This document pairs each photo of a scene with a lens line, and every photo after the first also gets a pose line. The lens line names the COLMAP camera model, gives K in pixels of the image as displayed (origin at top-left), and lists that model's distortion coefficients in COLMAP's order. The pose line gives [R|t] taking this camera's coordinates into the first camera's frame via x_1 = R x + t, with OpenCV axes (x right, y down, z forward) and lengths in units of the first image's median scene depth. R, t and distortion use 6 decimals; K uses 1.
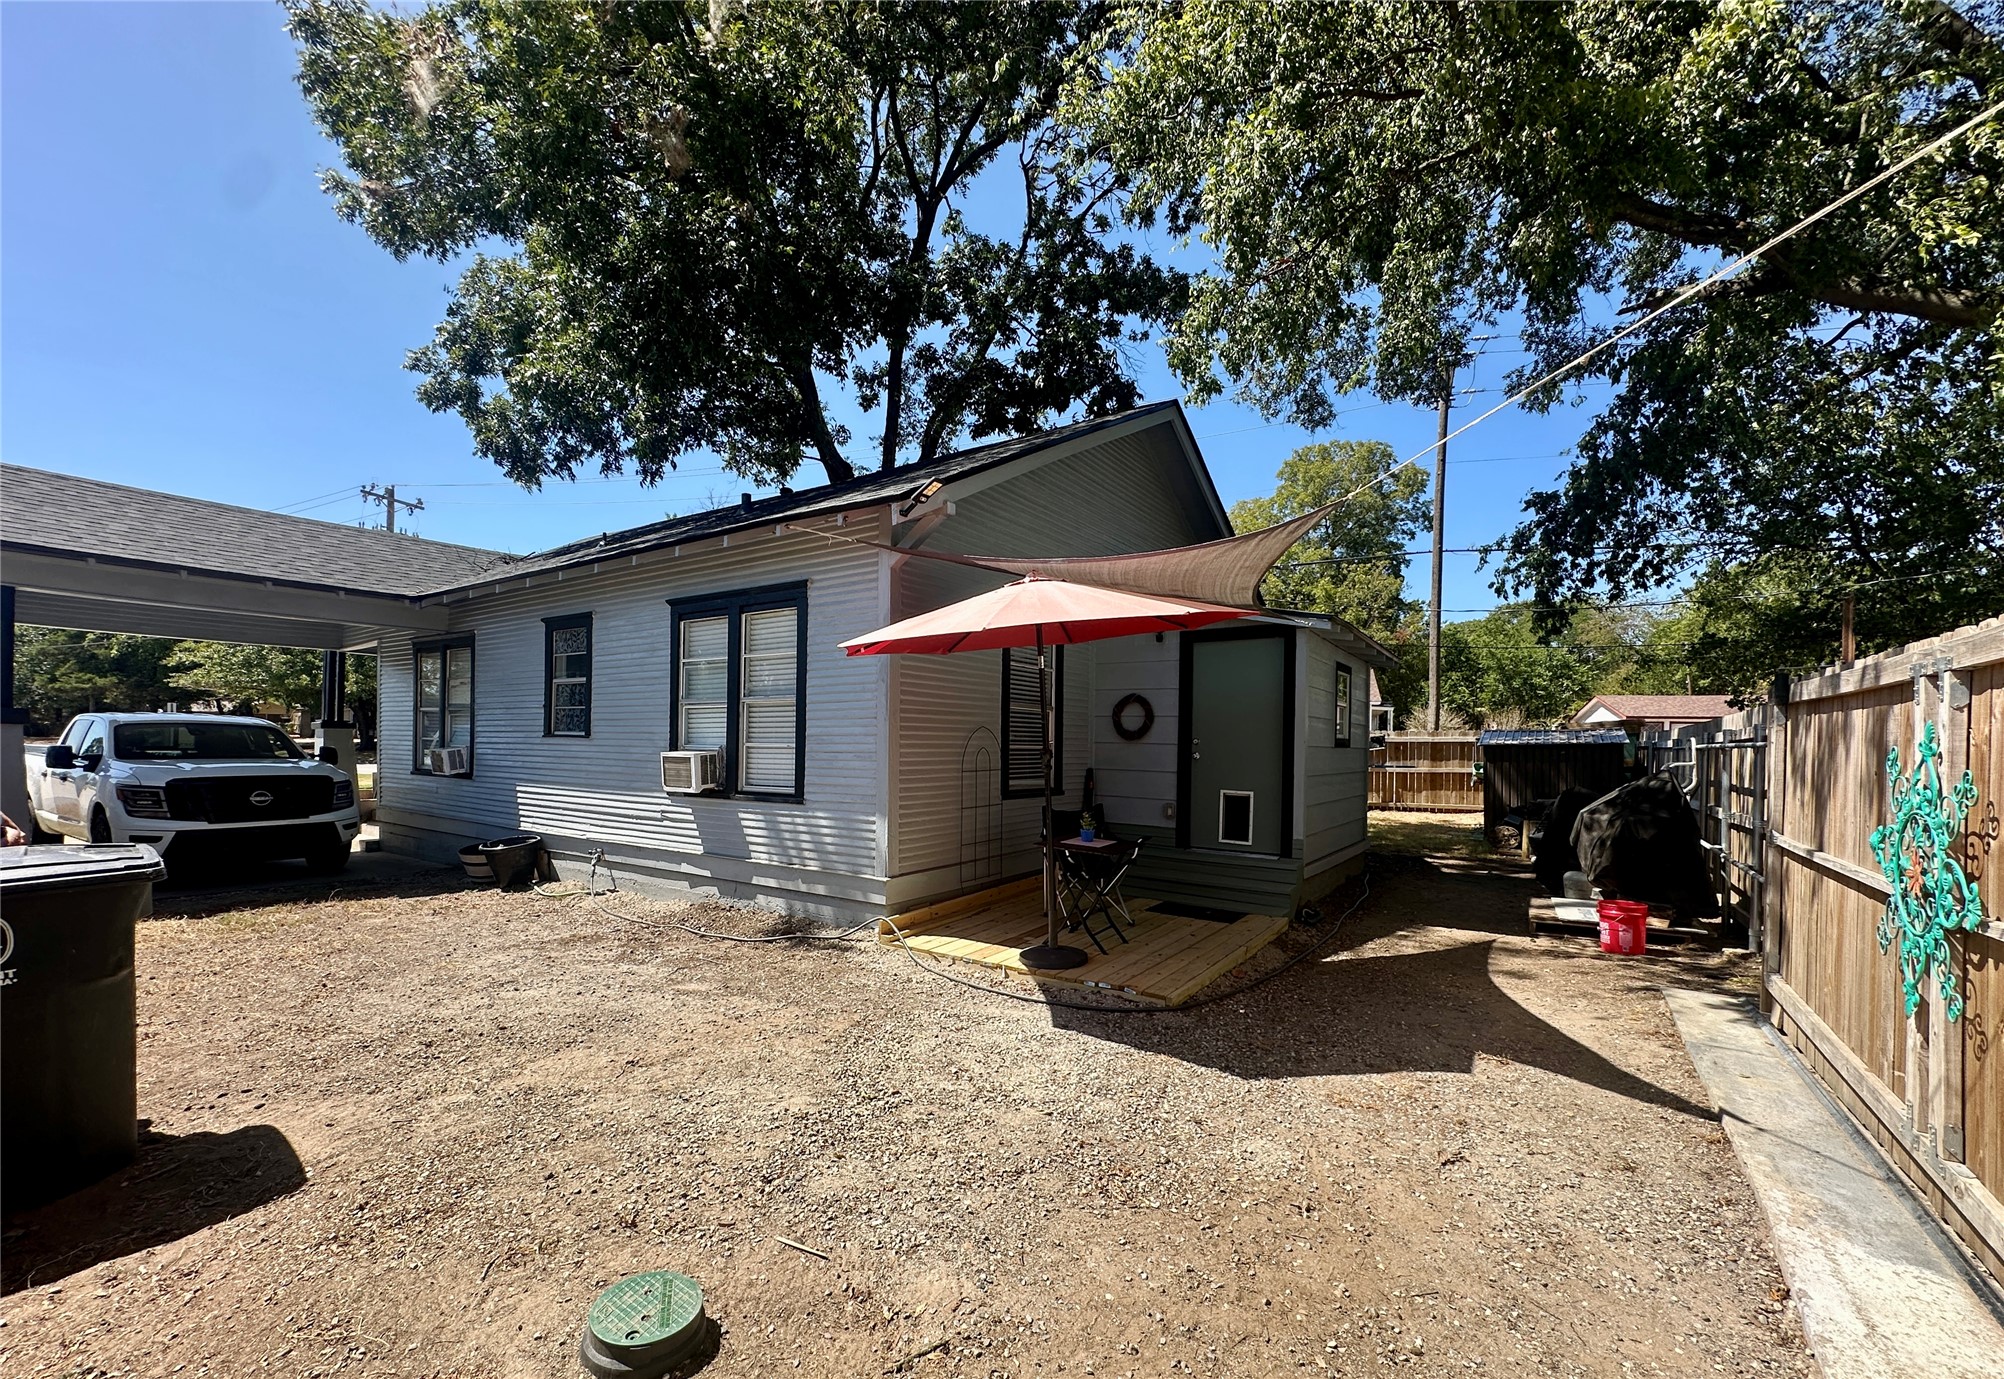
lens RADIAL K [[830.7, 0, 996.1], [0, 830.7, 752.9], [0, 0, 1]] dist [-0.004788, 0.000160]
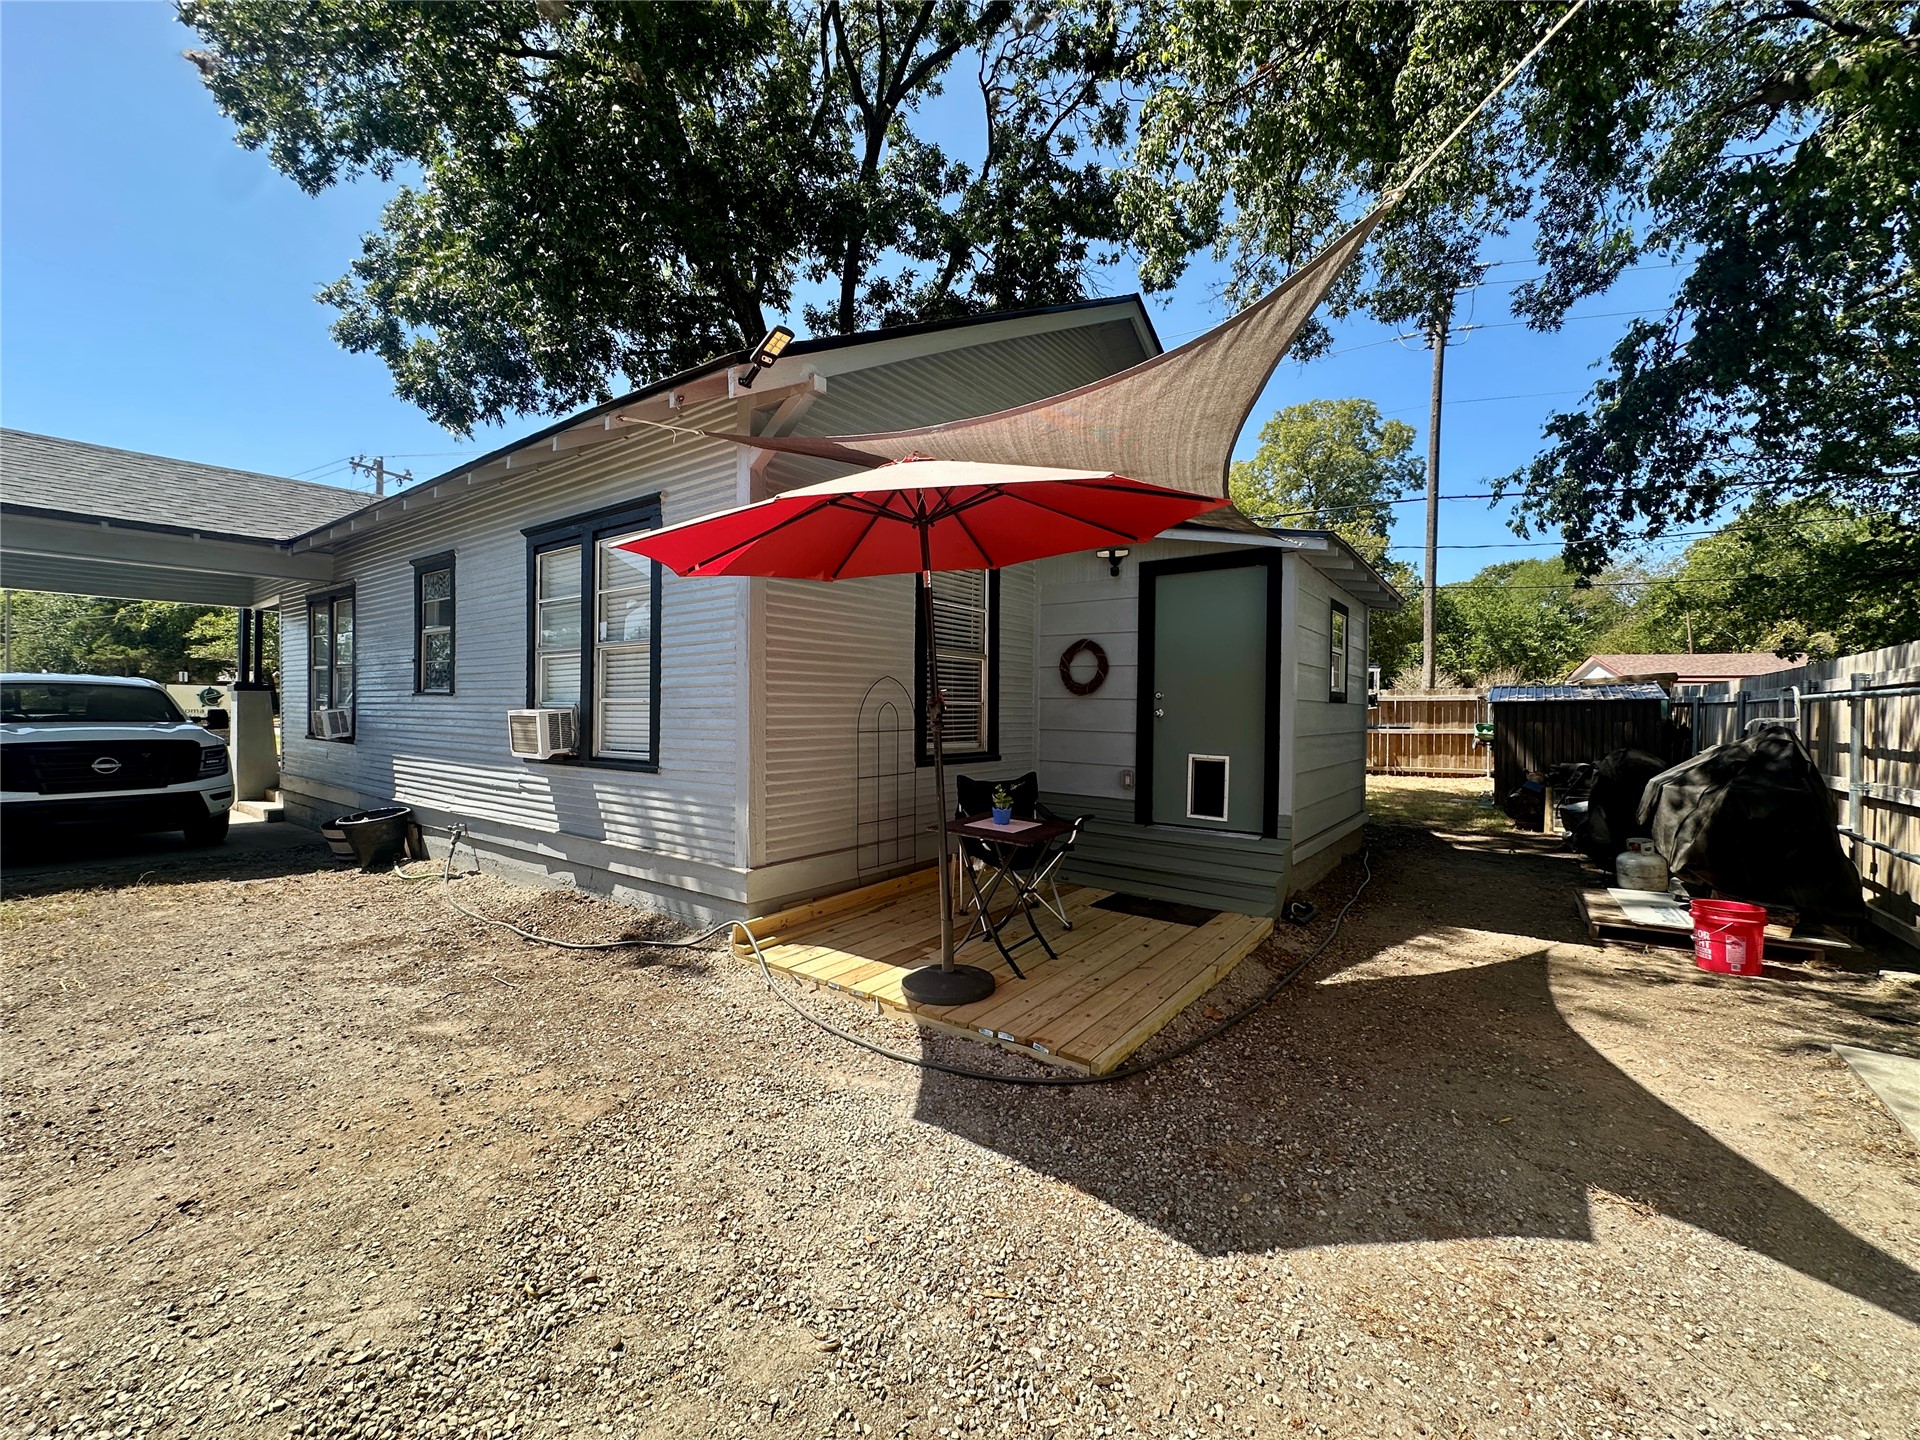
lens RADIAL K [[770.3, 0, 965.5], [0, 770.3, 725.6], [0, 0, 1]] dist [-0.002861, 0.000718]
pose [[0.999237, -0.003803, -0.038862, 0.079180], [0.004142, 0.999954, 0.008637, 0.008894], [0.038827, -0.008791, 0.999207, 0.229595]]
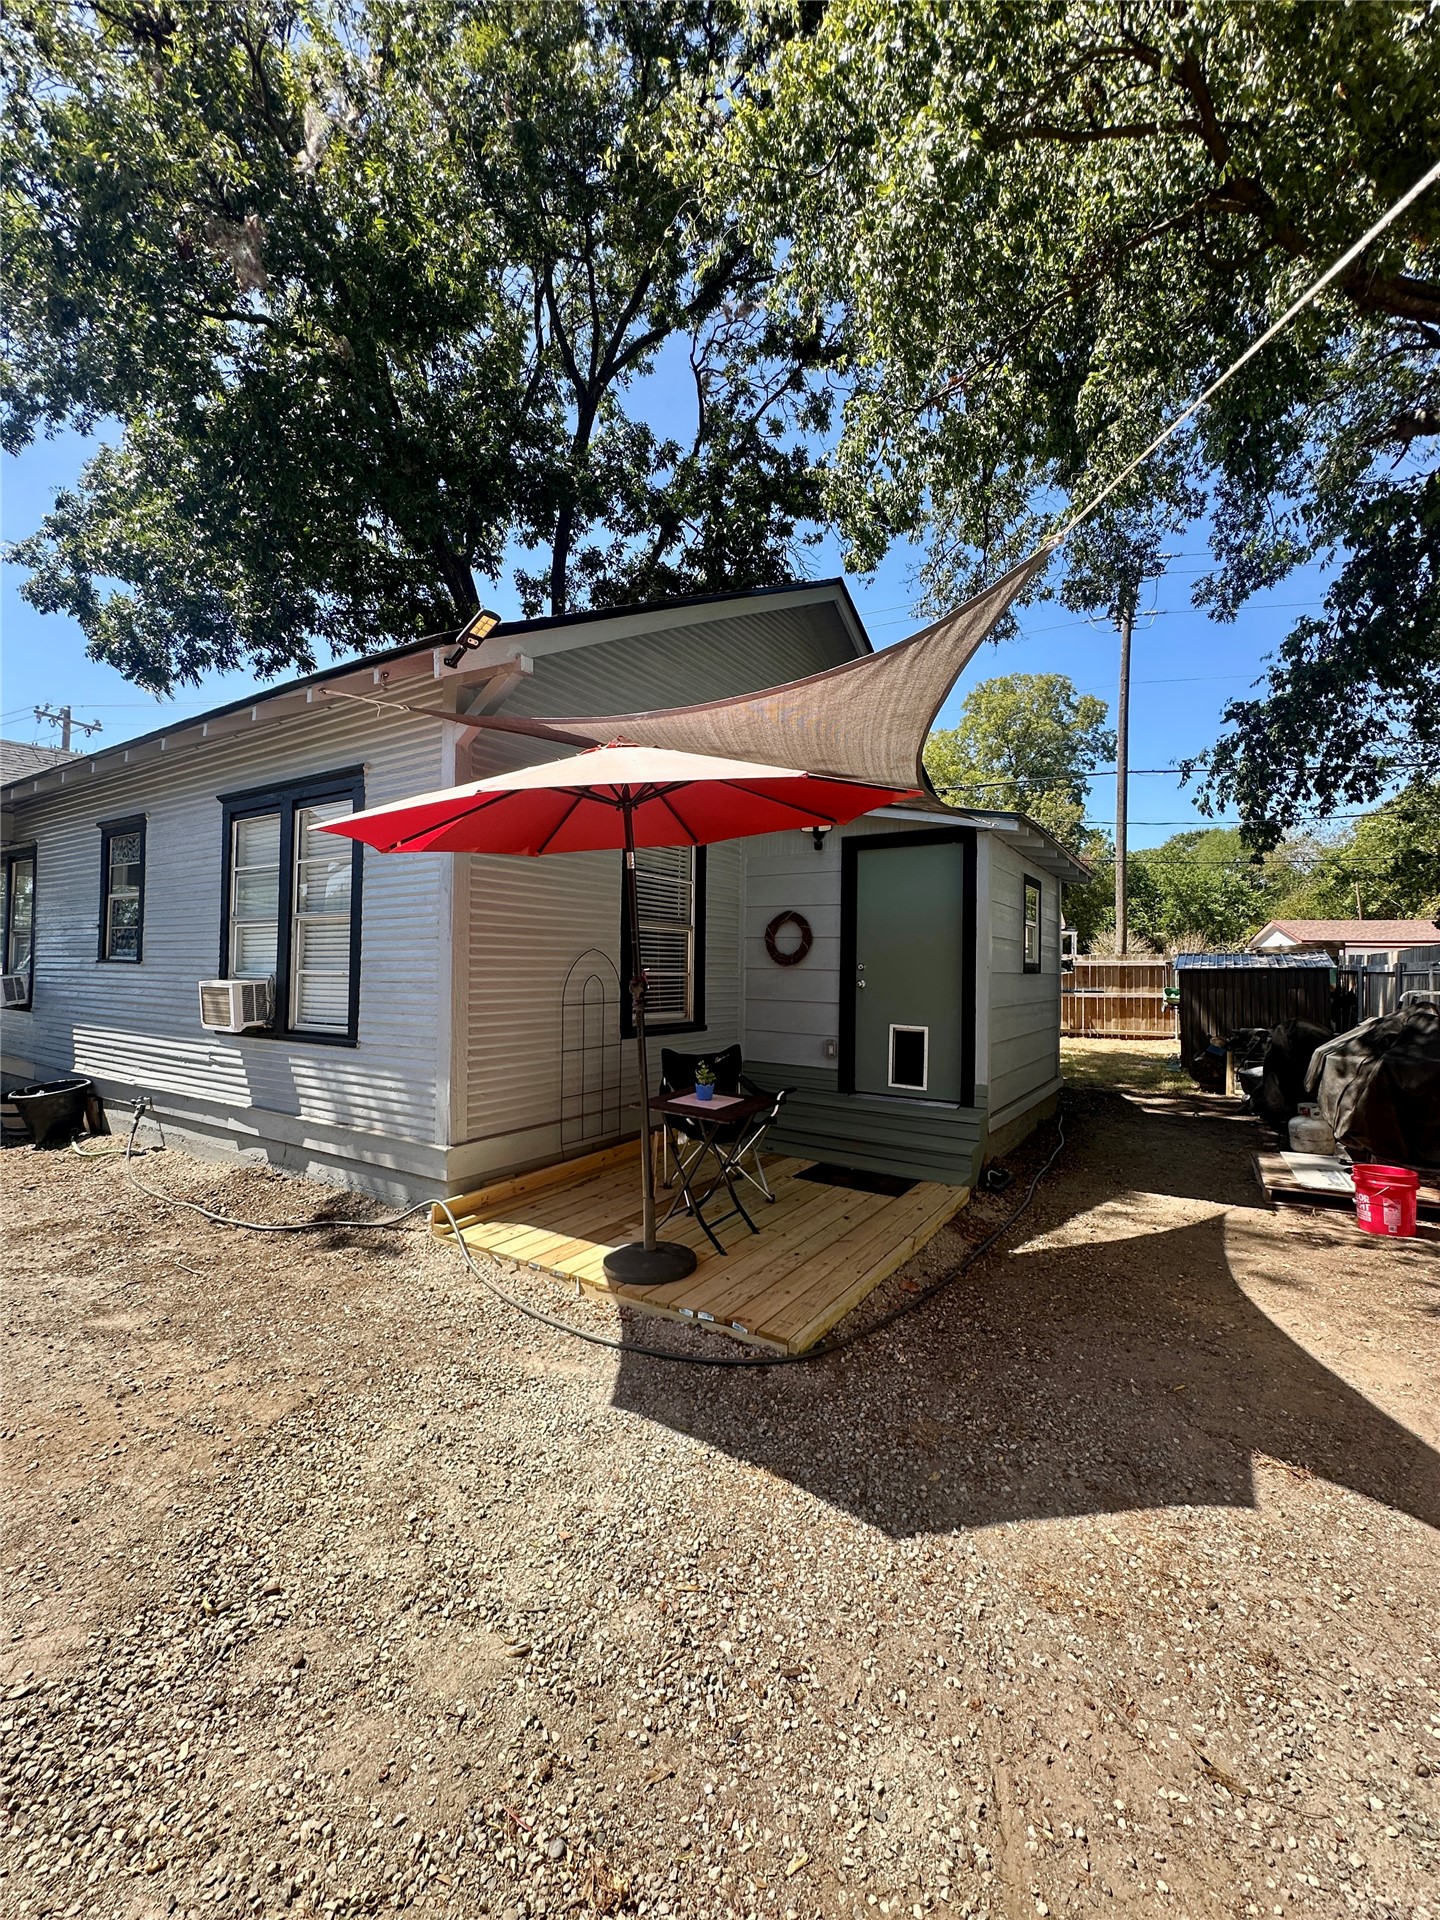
lens RADIAL K [[770.3, 0, 726.9], [0, 770.3, 960.3], [0, 0, 1]] dist [-0.002861, 0.000718]
pose [[0.999674, -0.001343, 0.025503, 0.085237], [0.001865, 0.999788, -0.020486, -0.004717], [-0.025470, 0.020527, 0.999465, 0.221387]]
